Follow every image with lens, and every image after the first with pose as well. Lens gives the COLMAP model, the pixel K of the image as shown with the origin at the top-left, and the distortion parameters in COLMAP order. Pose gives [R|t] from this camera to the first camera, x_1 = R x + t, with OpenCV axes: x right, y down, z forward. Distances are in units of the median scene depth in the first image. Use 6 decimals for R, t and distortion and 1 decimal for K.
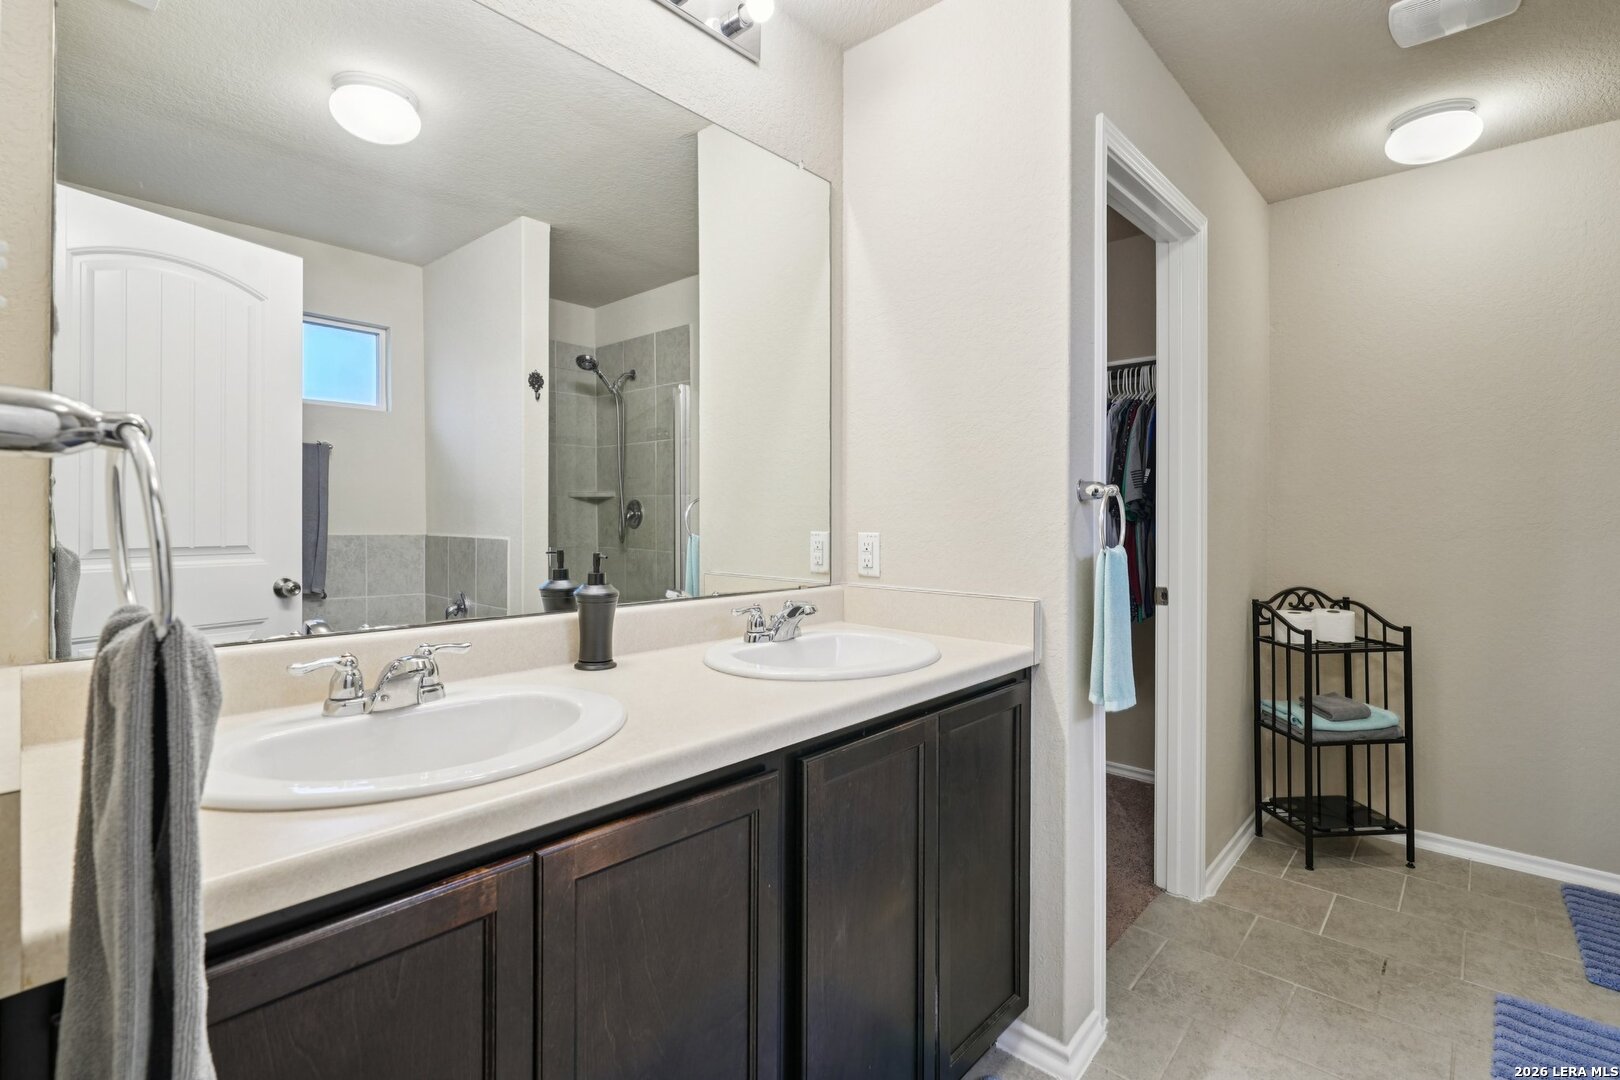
lens RADIAL K [[752.8, 0, 814.0], [0, 752.8, 530.9], [0, 0, 1]] dist [-0.000283, 0.000234]
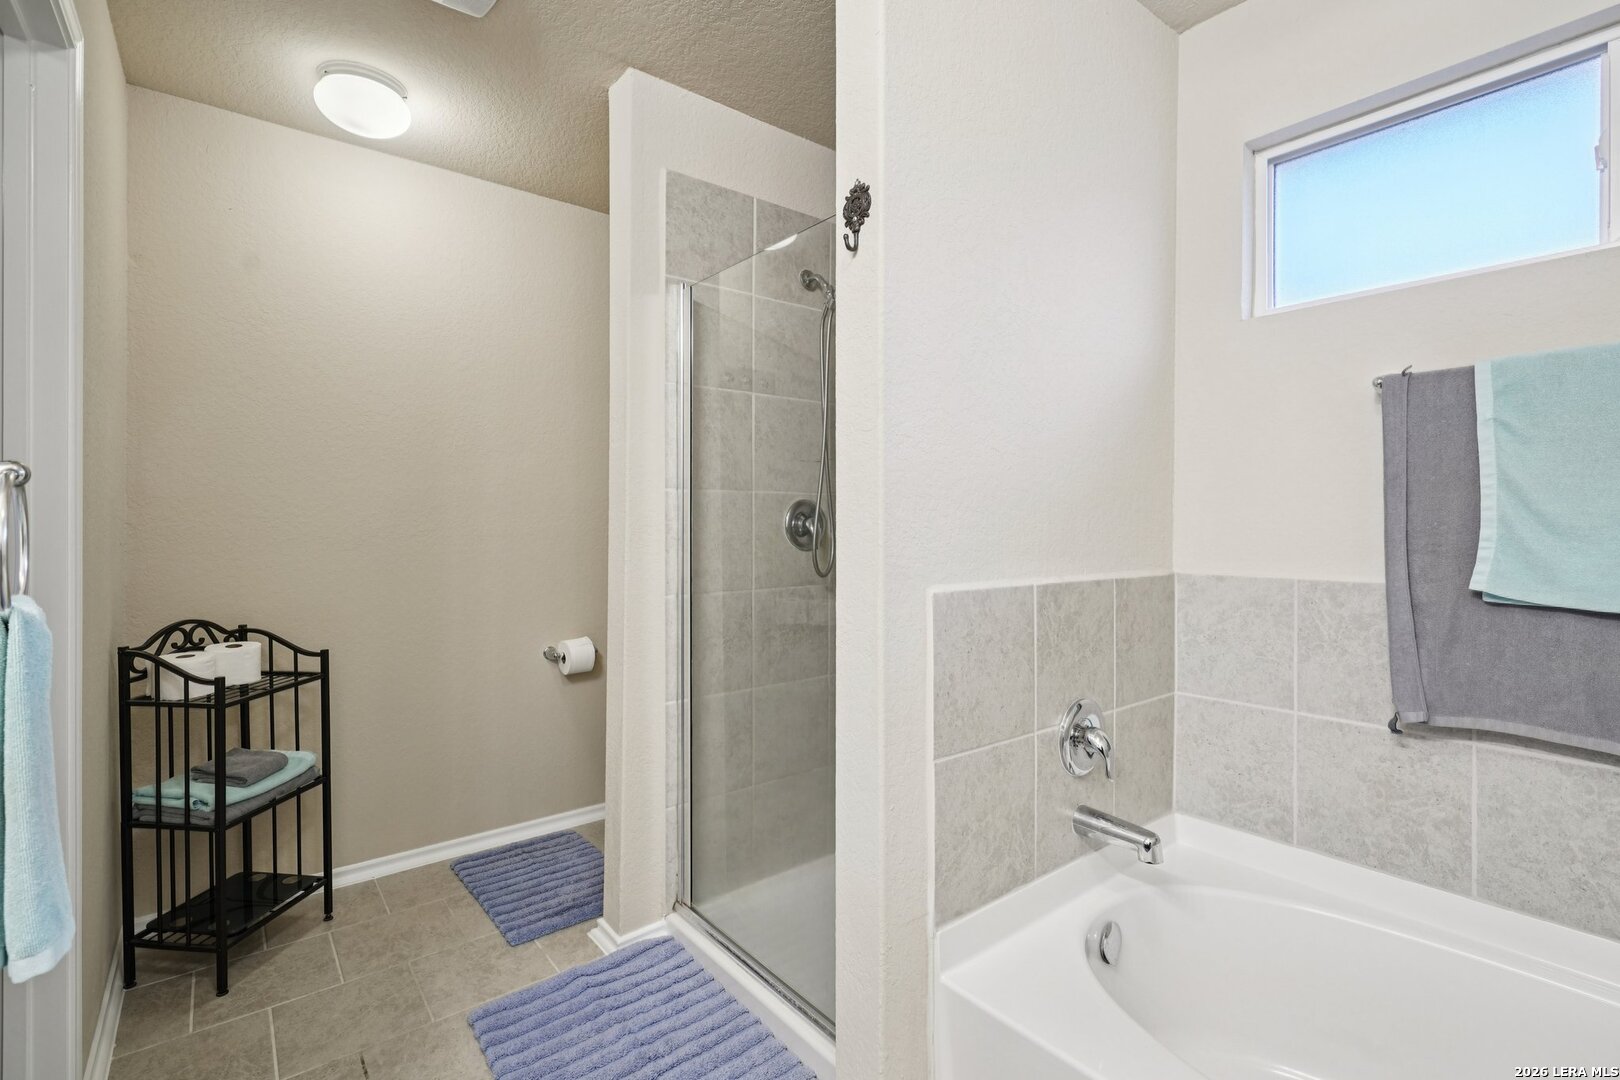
lens RADIAL K [[738.0, 0, 818.1], [0, 738.0, 524.3], [0, 0, 1]] dist [-0.001396, -0.000075]
pose [[0.156478, -0.002004, 0.987679, 0.024117], [0.017832, 0.999841, -0.000796, -0.008782], [-0.987521, 0.017737, 0.156489, 0.279034]]
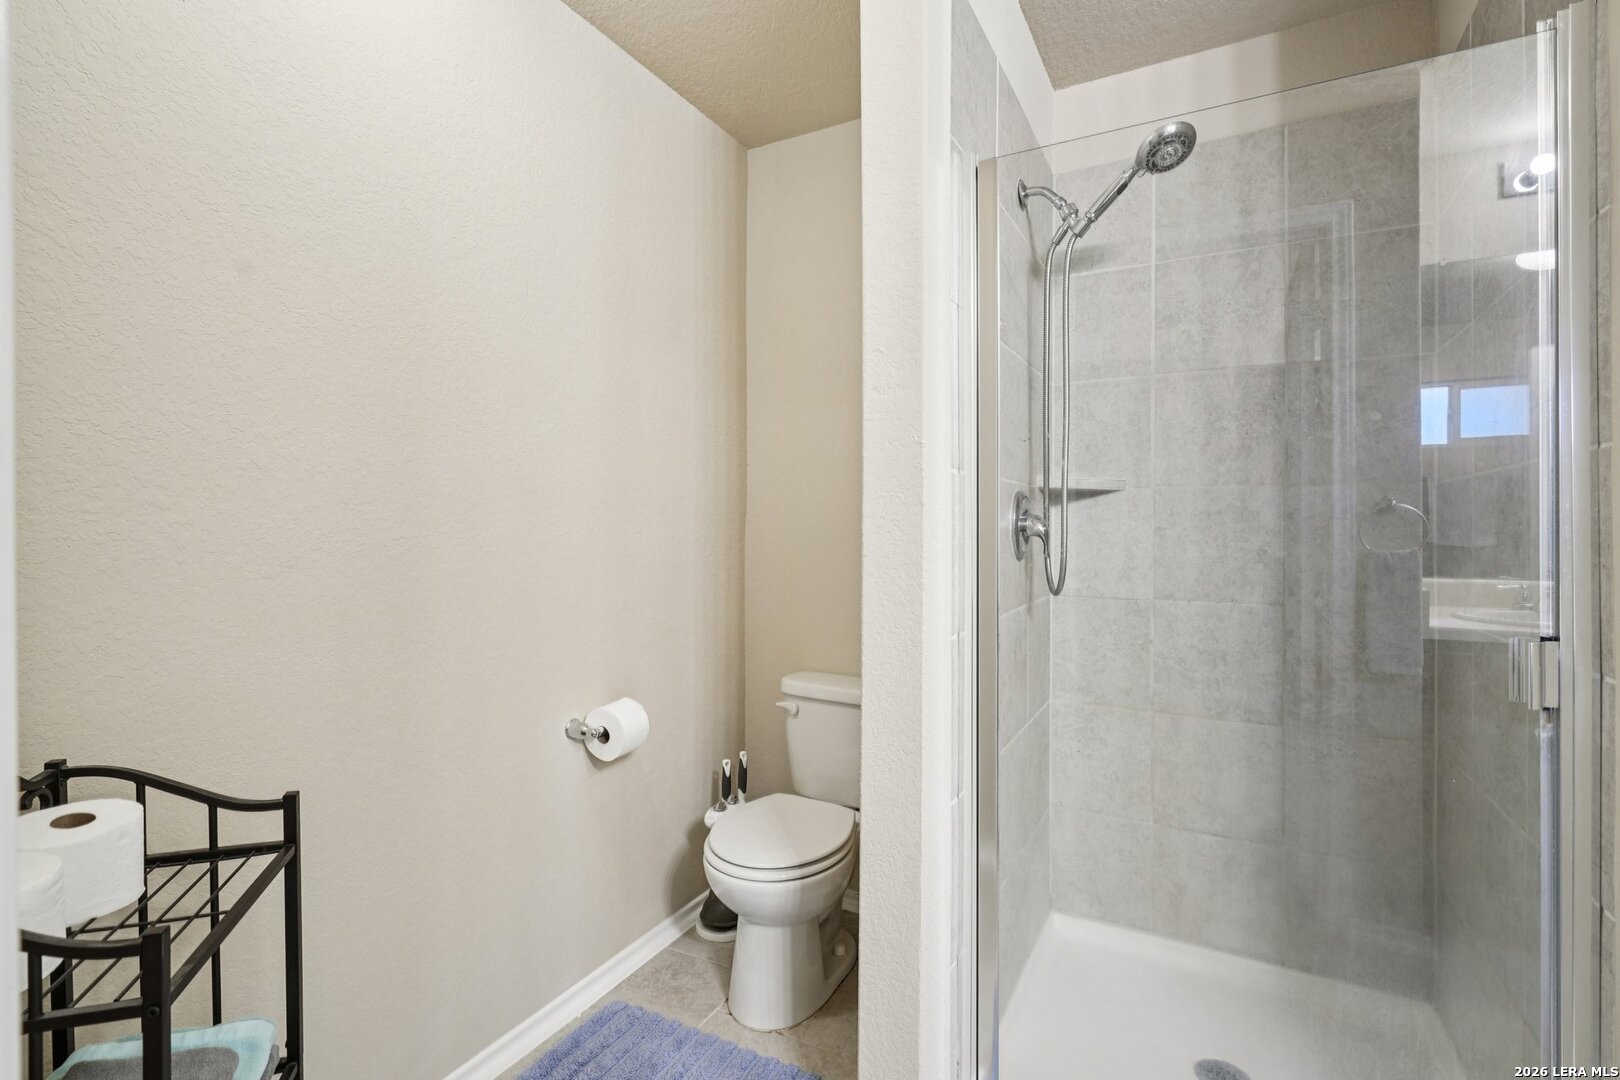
lens RADIAL K [[738.0, 0, 818.1], [0, 738.0, 524.3], [0, 0, 1]] dist [-0.001396, -0.000075]
pose [[-0.232059, -0.003203, 0.972697, 0.310830], [0.018182, 0.999806, 0.007630, -0.018530], [-0.972532, 0.019456, -0.231955, 0.774968]]
